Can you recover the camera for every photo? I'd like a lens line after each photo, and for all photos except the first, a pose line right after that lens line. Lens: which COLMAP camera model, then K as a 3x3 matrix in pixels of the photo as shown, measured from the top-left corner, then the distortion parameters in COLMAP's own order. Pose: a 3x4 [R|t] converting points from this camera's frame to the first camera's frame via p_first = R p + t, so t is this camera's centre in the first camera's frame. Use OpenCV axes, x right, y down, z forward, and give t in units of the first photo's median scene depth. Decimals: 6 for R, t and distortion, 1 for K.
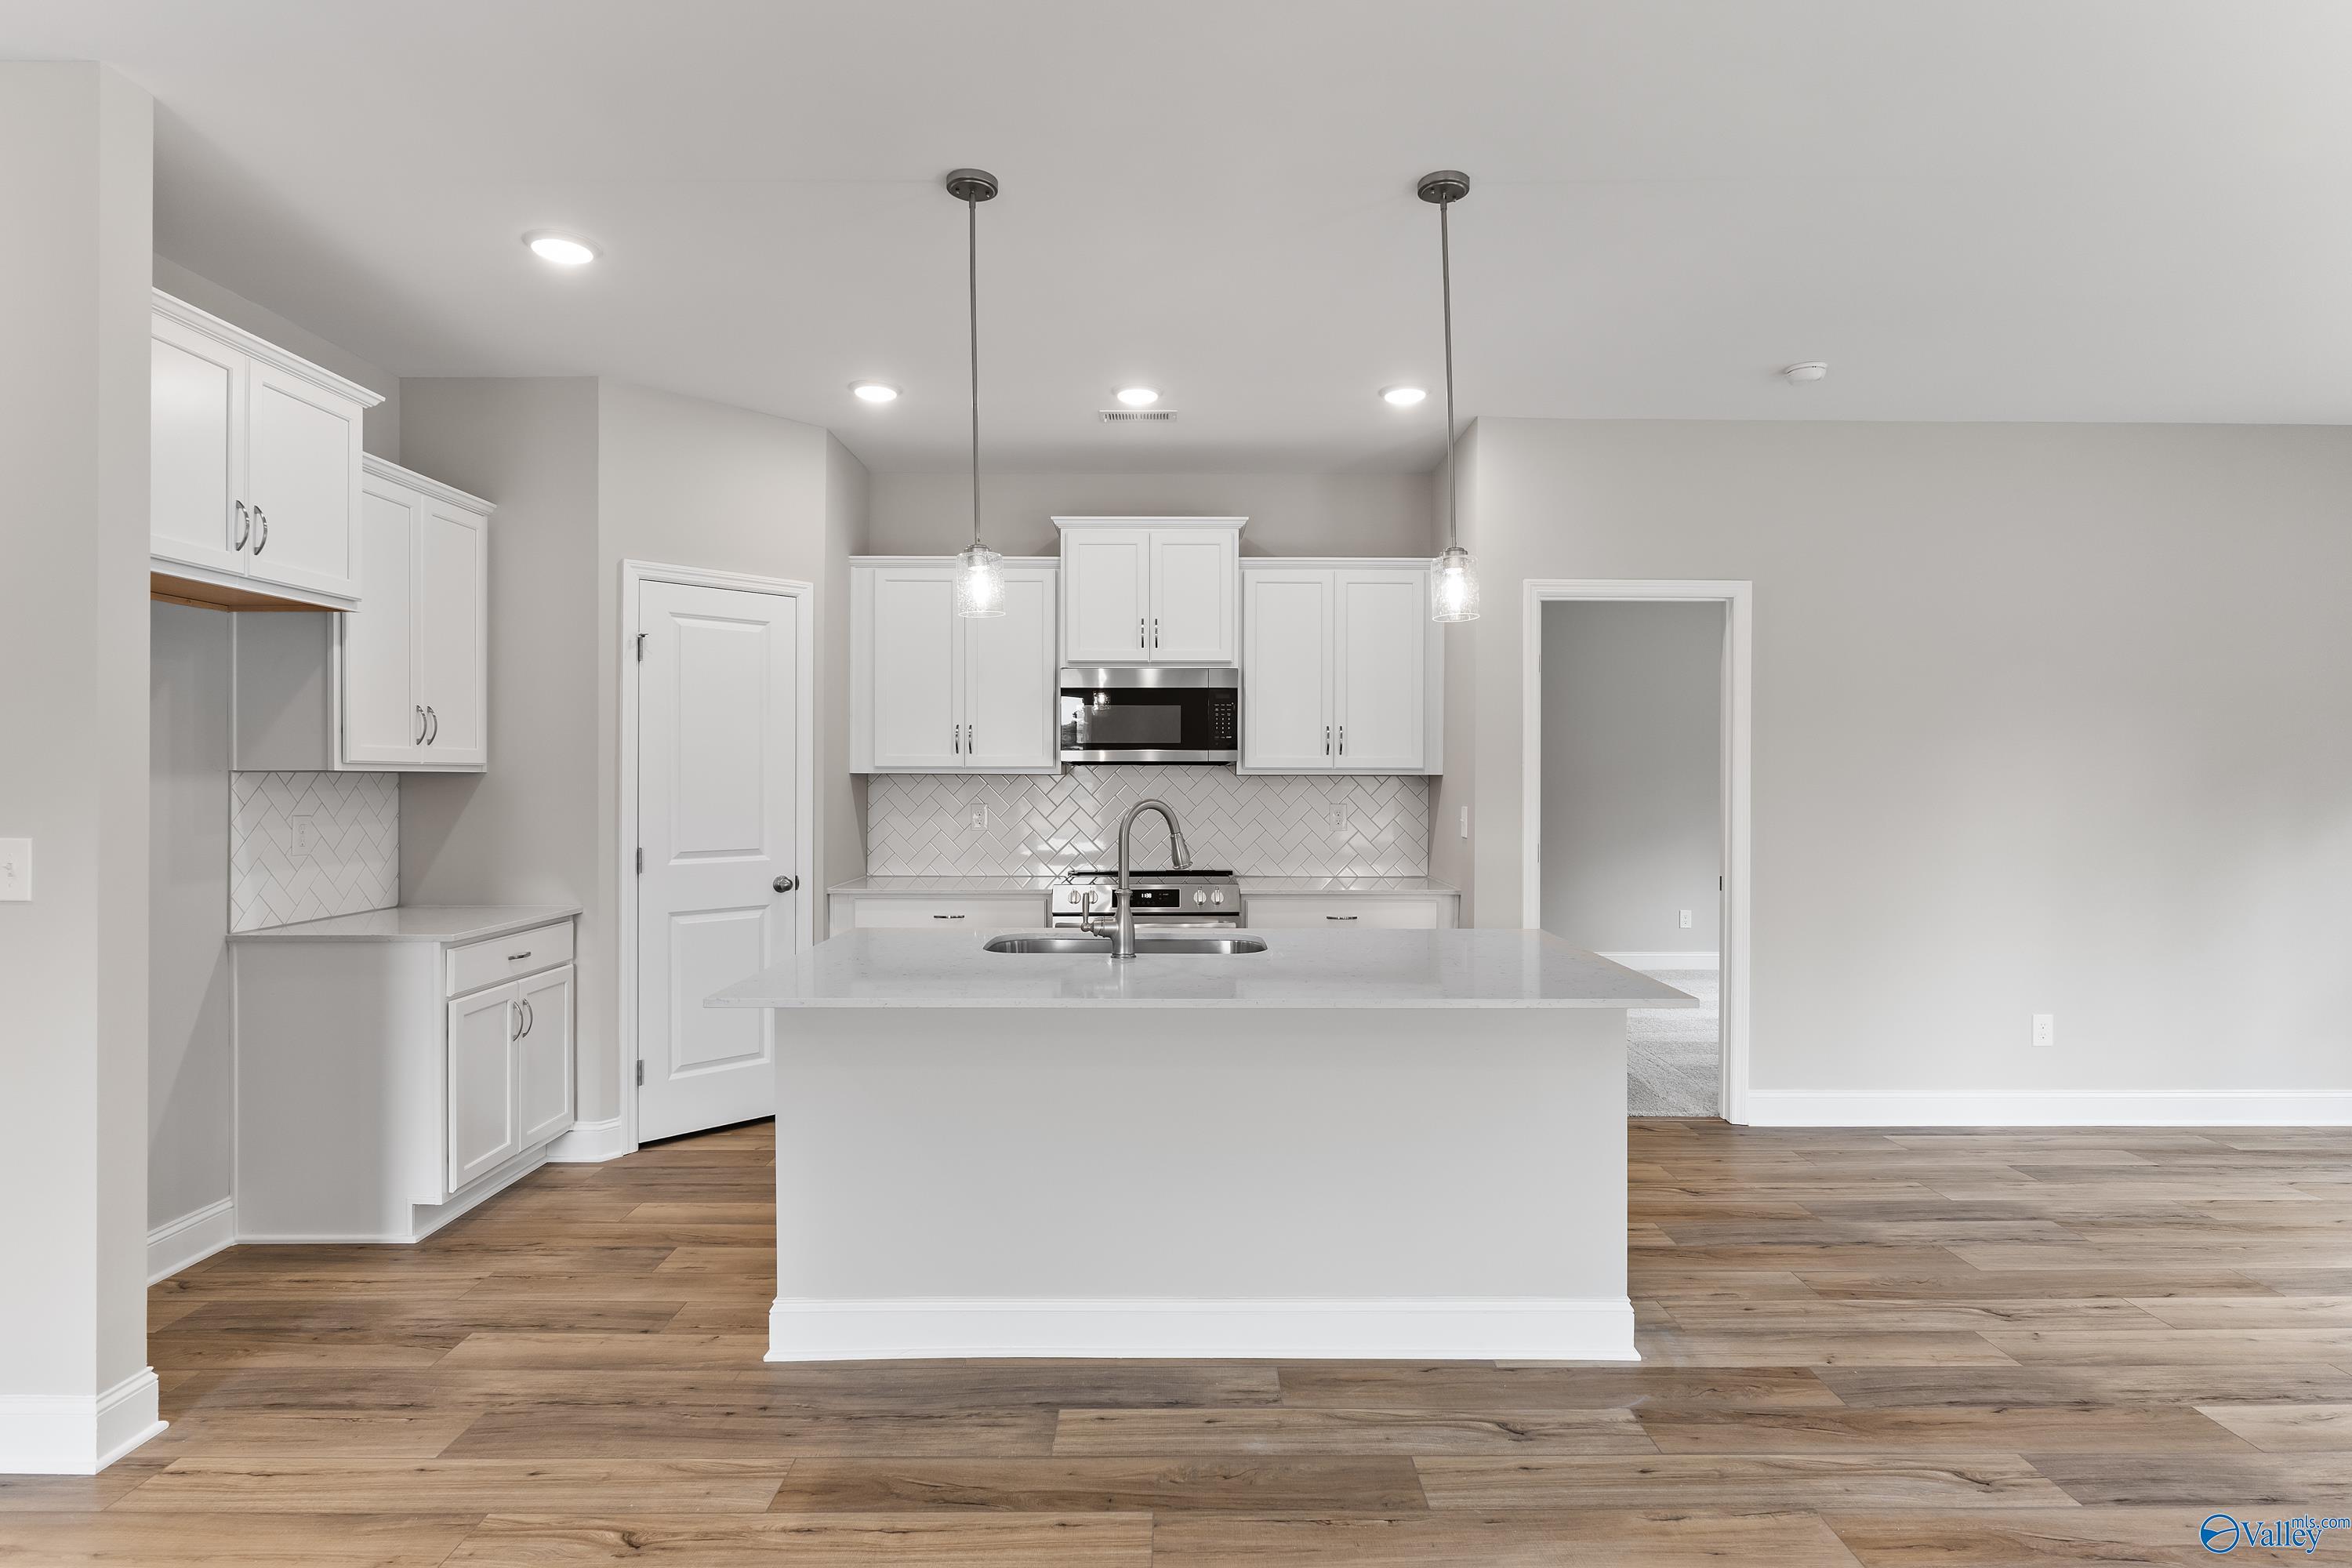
lens RADIAL K [[1207.4, 0, 1194.8], [0, 1207.4, 787.5], [0, 0, 1]] dist [-0.001569, -0.000536]
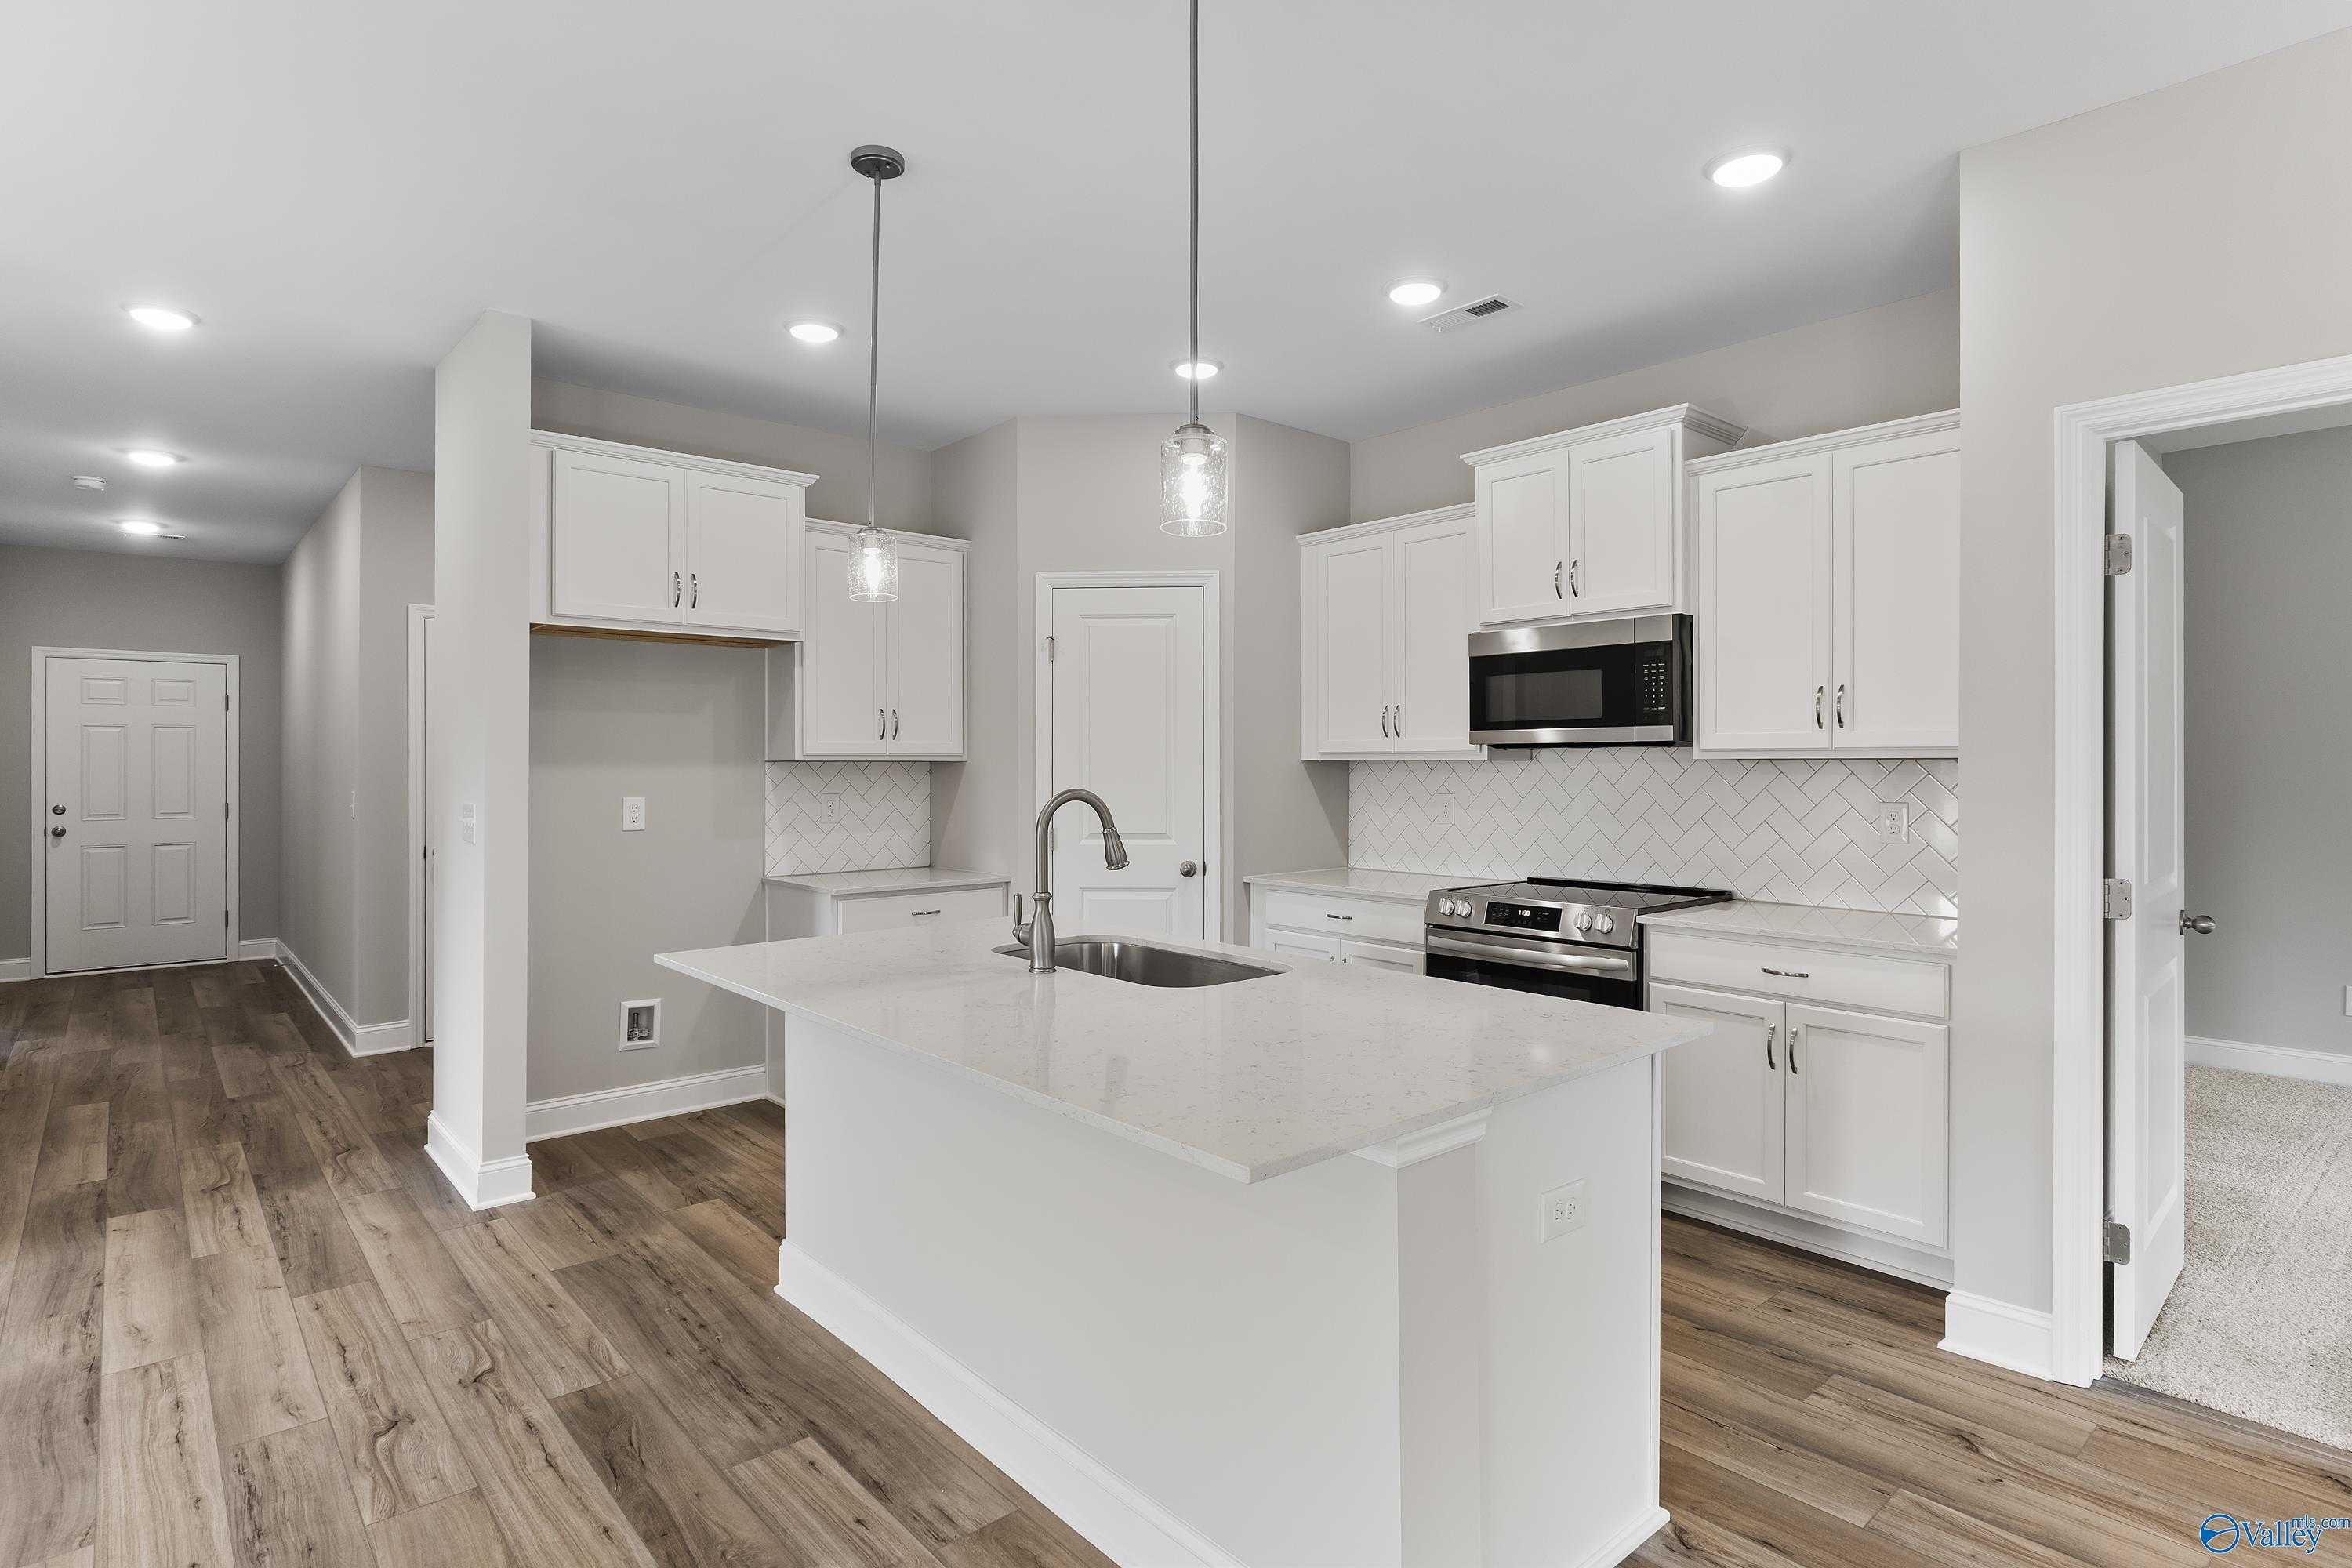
lens RADIAL K [[1209.4, 0, 1182.7], [0, 1209.4, 764.6], [0, 0, 1]] dist [-0.002737, -0.000591]
pose [[0.653969, -0.002647, -0.756517, 0.474882], [-0.003380, 0.999974, -0.006421, -0.001907], [0.756514, 0.006756, 0.653943, 0.360454]]
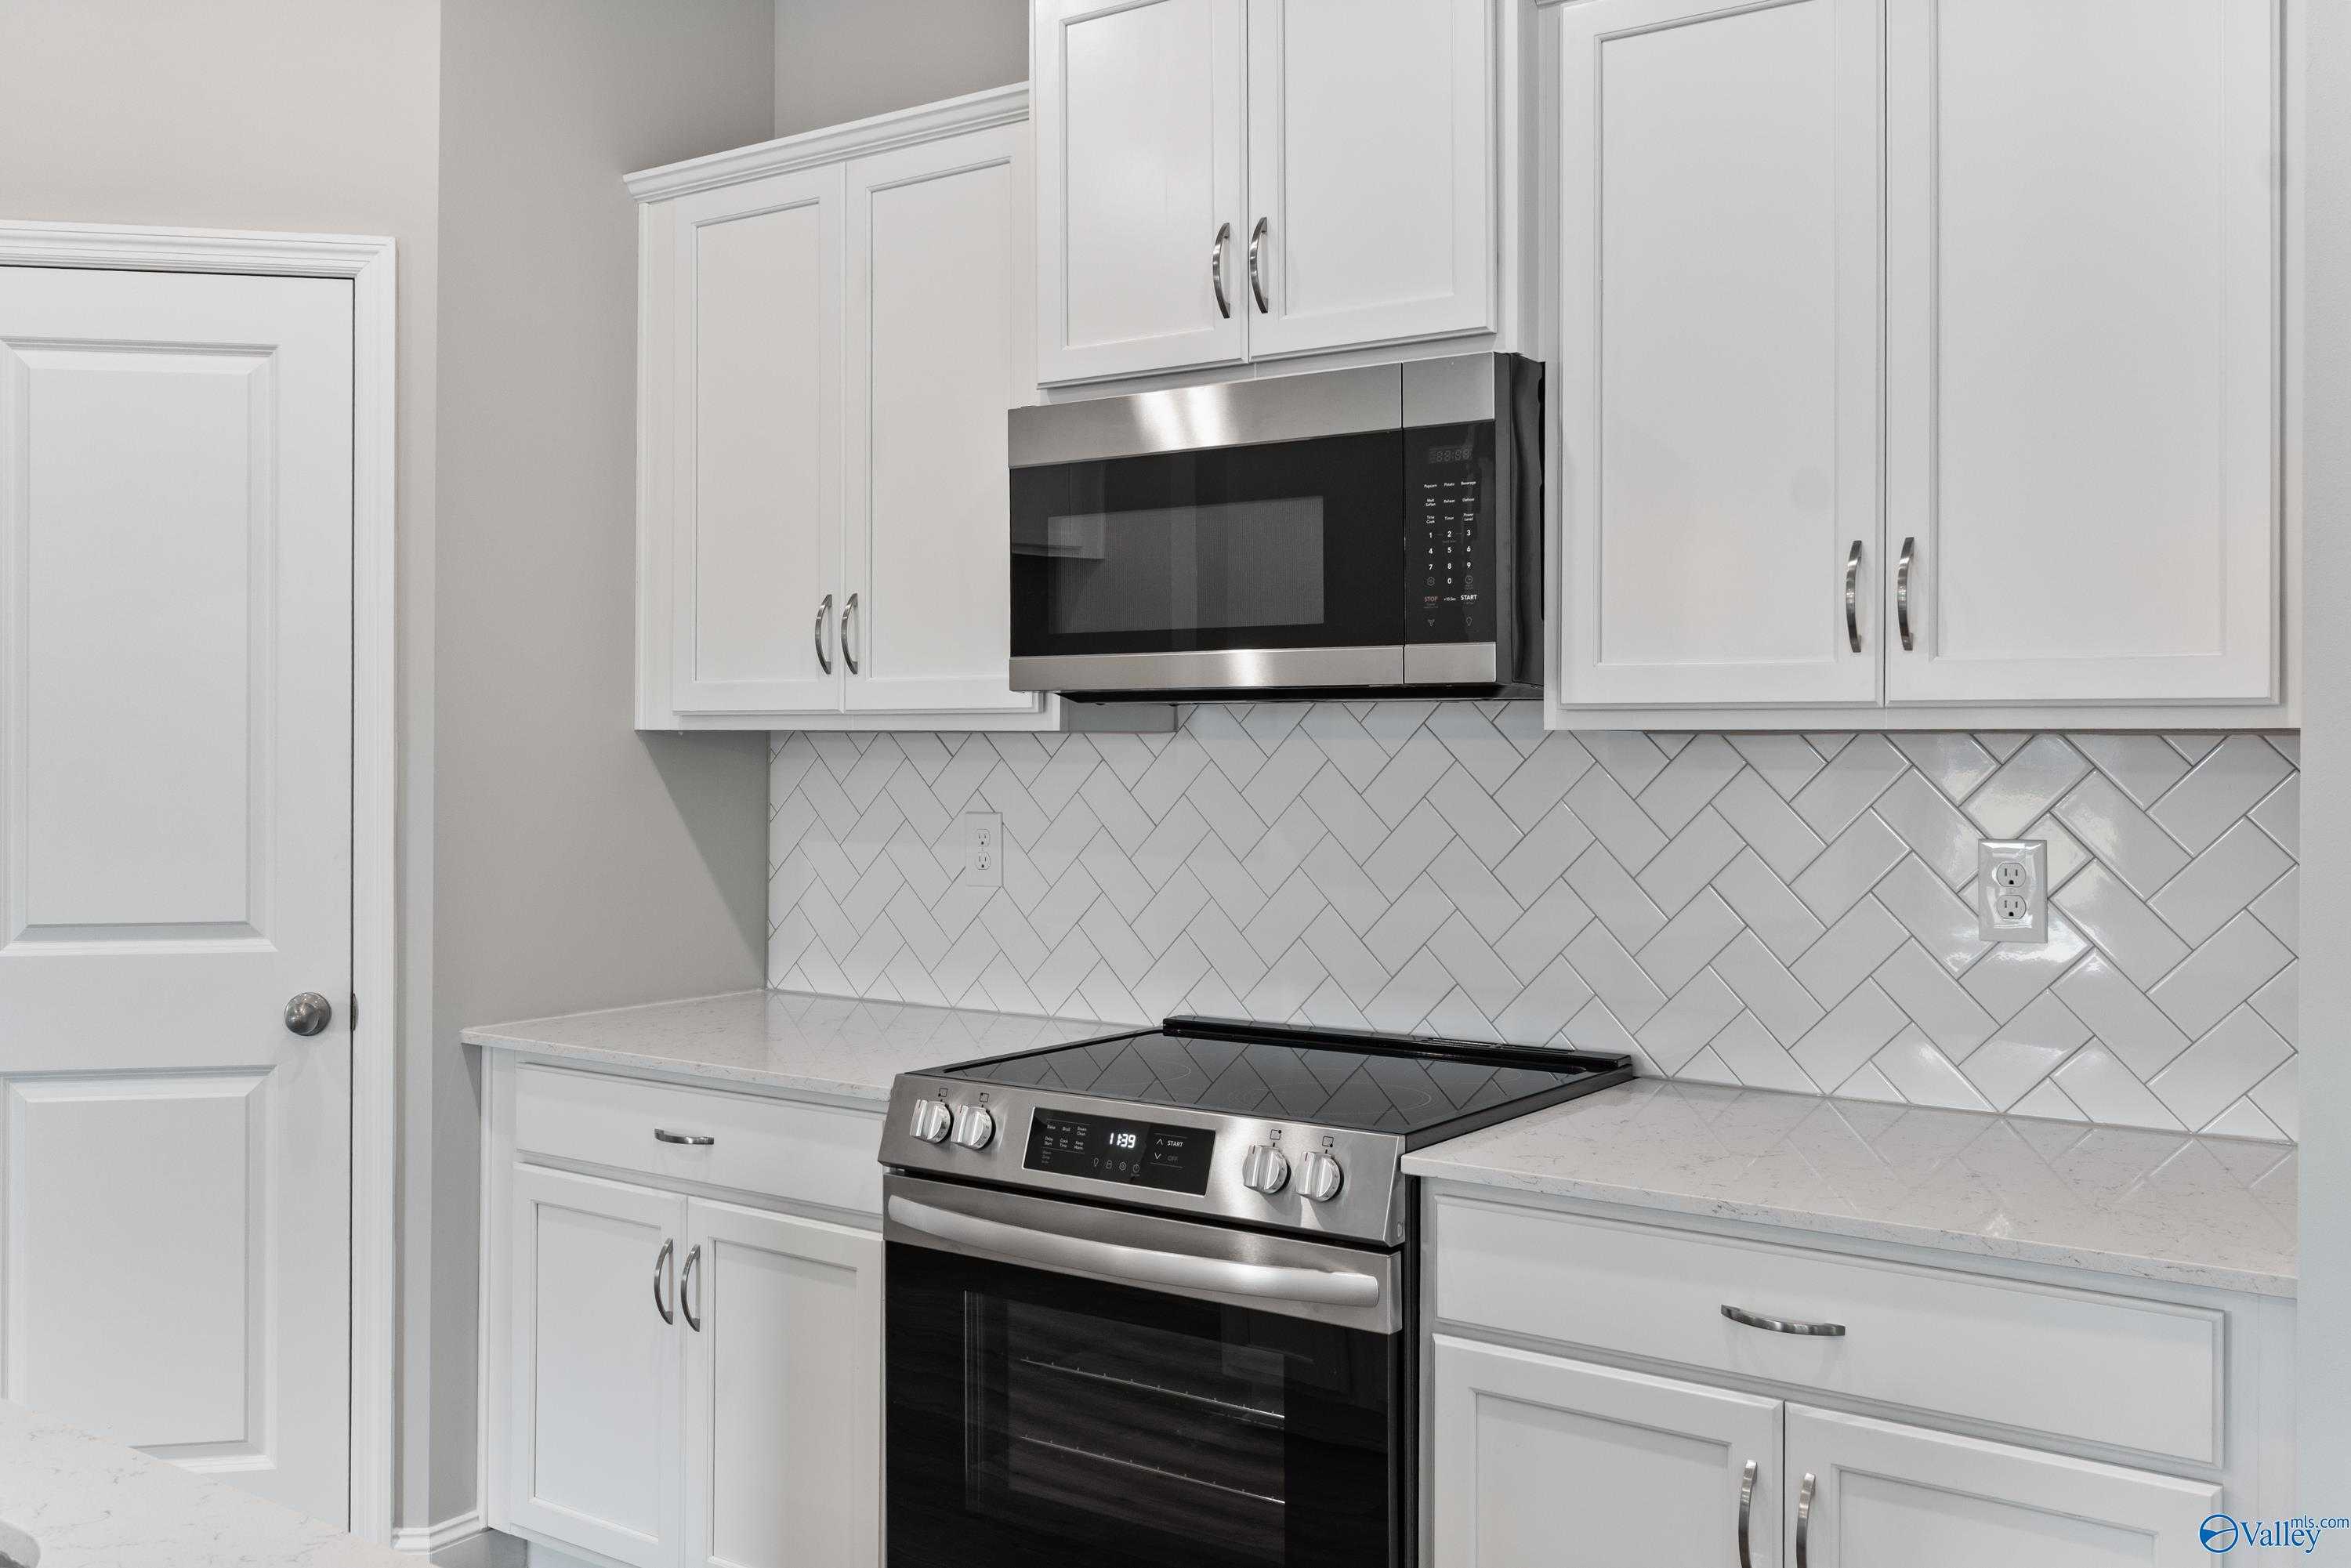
lens RADIAL K [[2080.7, 0, 1178.7], [0, 2080.7, 728.8], [0, 0, 1]] dist [0.000361, 0.000694]
pose [[0.809023, -0.004055, -0.587763, 0.311848], [-0.003471, 0.999926, -0.011676, -0.006165], [0.587767, 0.011486, 0.808949, 0.684840]]
